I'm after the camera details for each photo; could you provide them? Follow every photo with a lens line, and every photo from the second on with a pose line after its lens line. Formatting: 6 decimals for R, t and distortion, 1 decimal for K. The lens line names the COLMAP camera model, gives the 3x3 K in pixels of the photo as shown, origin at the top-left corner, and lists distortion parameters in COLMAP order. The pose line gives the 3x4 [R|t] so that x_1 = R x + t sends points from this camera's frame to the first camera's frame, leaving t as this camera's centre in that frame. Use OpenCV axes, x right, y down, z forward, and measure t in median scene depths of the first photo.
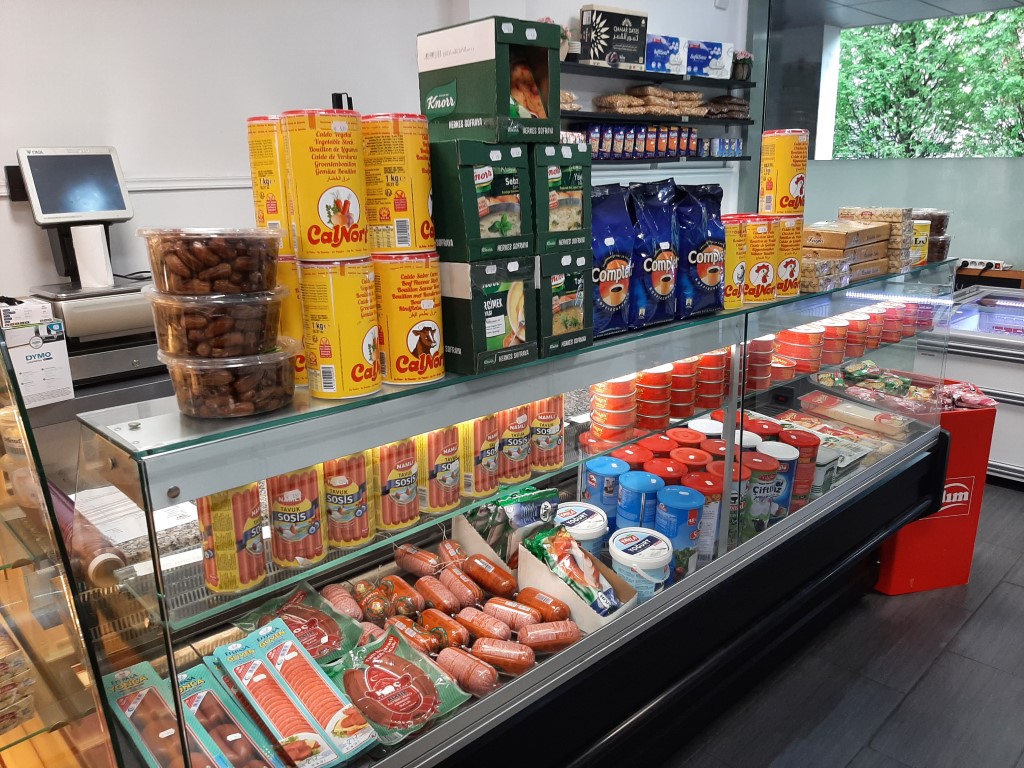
lens RADIAL K [[810.4, 0, 512.1], [0, 810.4, 387.6], [0, 0, 1]] dist [0.053432, -0.110904]
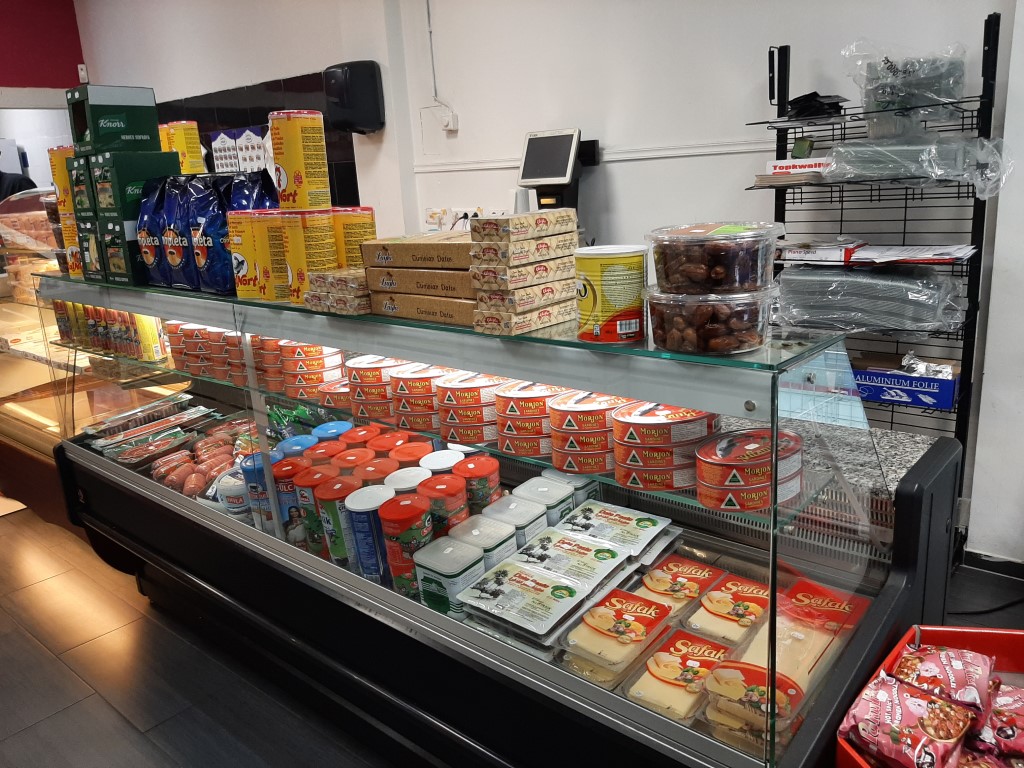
lens RADIAL K [[810.4, 0, 512.1], [0, 810.4, 381.5], [0, 0, 1]] dist [0.053432, -0.110904]
pose [[0.079560, 0.274170, -0.958384, 1.847344], [-0.203597, 0.945634, 0.253621, -0.459997], [0.975817, 0.174946, 0.131055, 1.703968]]
